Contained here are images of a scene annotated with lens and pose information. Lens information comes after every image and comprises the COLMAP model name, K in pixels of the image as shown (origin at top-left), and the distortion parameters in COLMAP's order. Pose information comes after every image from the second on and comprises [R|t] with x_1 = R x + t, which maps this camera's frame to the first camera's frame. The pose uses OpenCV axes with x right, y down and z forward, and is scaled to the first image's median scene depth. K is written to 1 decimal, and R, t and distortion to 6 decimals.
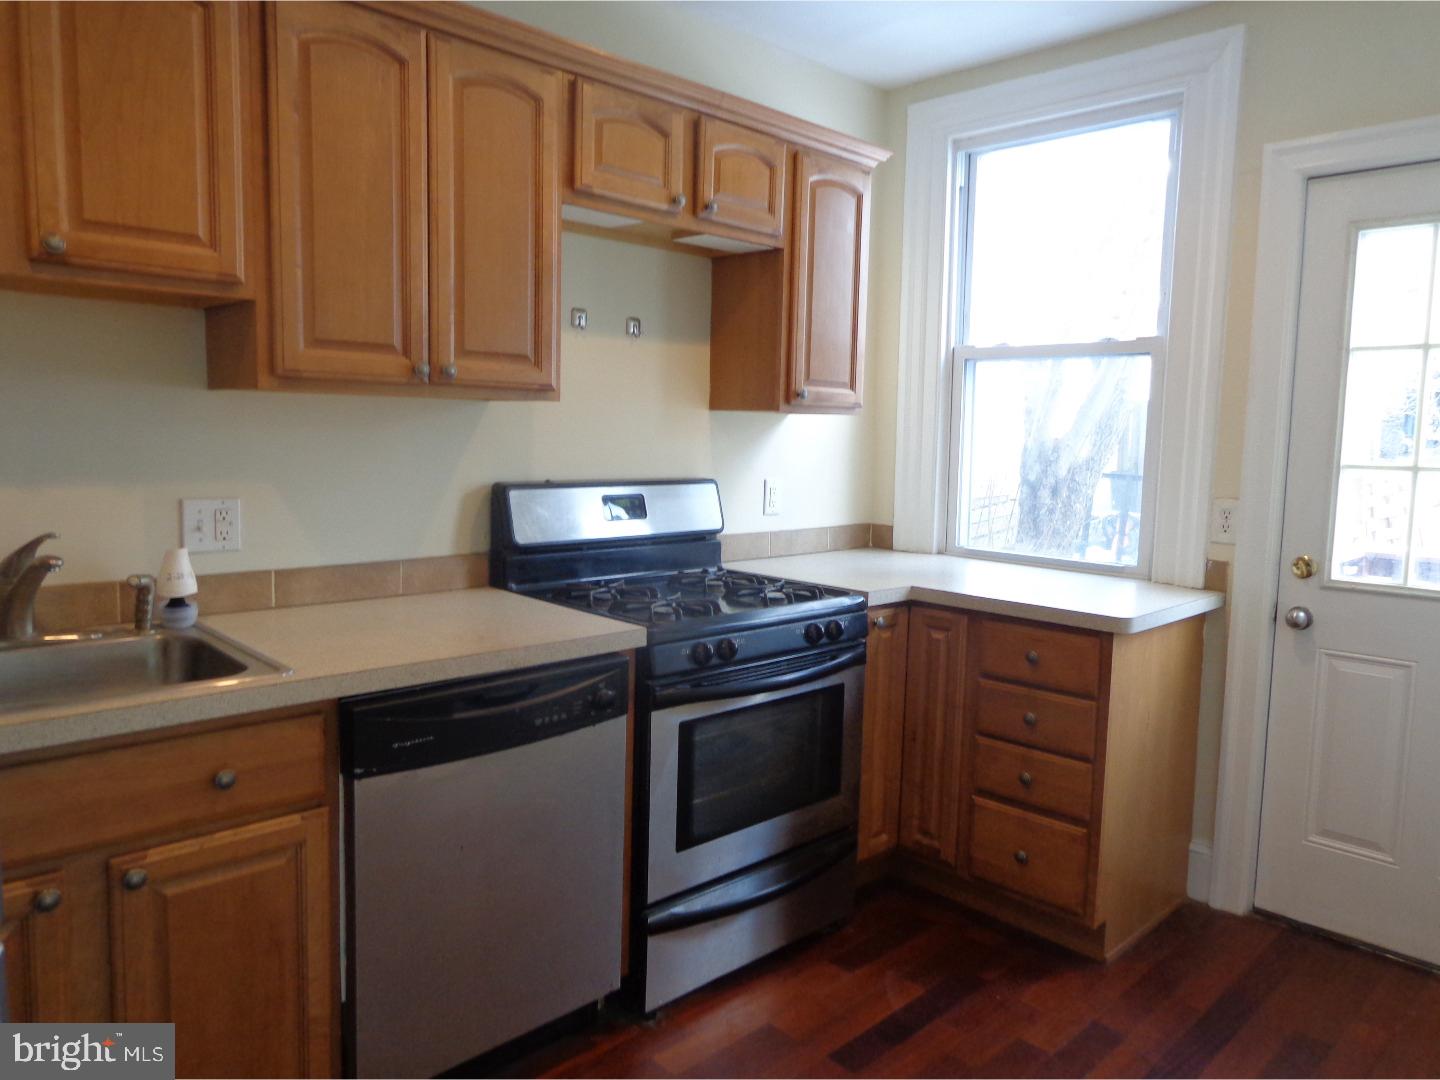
lens RADIAL K [[1016.4, 0, 720.0], [0, 1016.4, 540.0], [0, 0, 1]] dist [-0.011319, 0.007376]
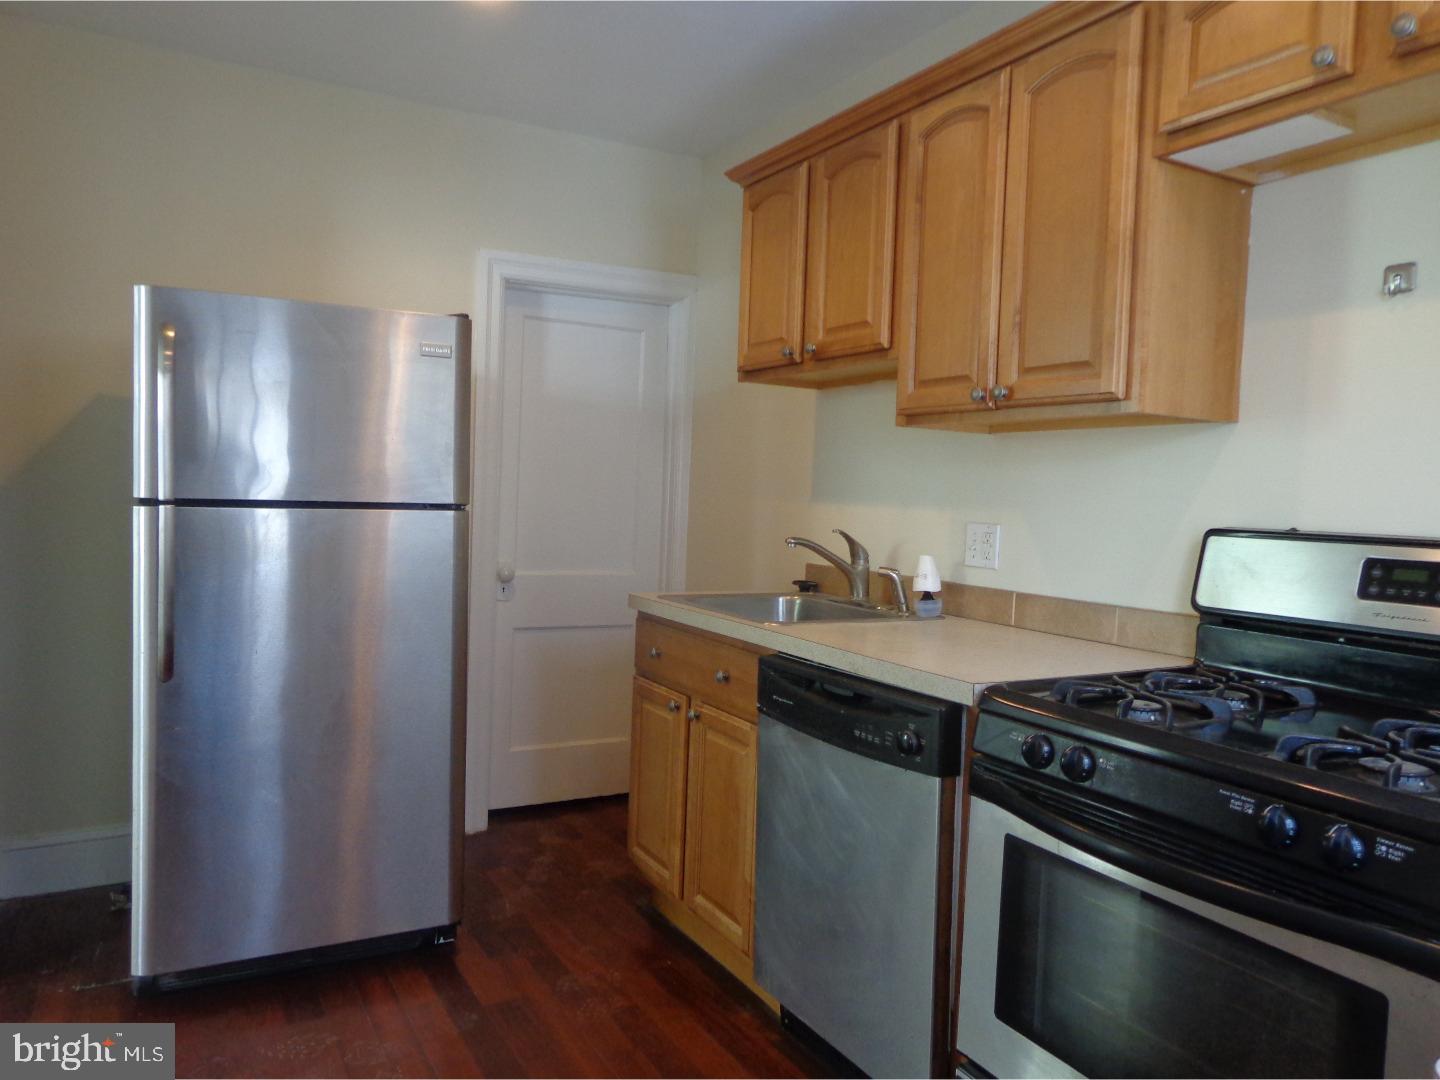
lens RADIAL K [[993.0, 0, 715.2], [0, 993.0, 541.1], [0, 0, 1]] dist [0.000509, -0.000667]
pose [[-0.243158, 0.012947, -0.969900, 0.740923], [-0.152118, 0.987030, 0.051312, -0.032449], [0.957985, 0.160016, -0.238034, 1.000269]]
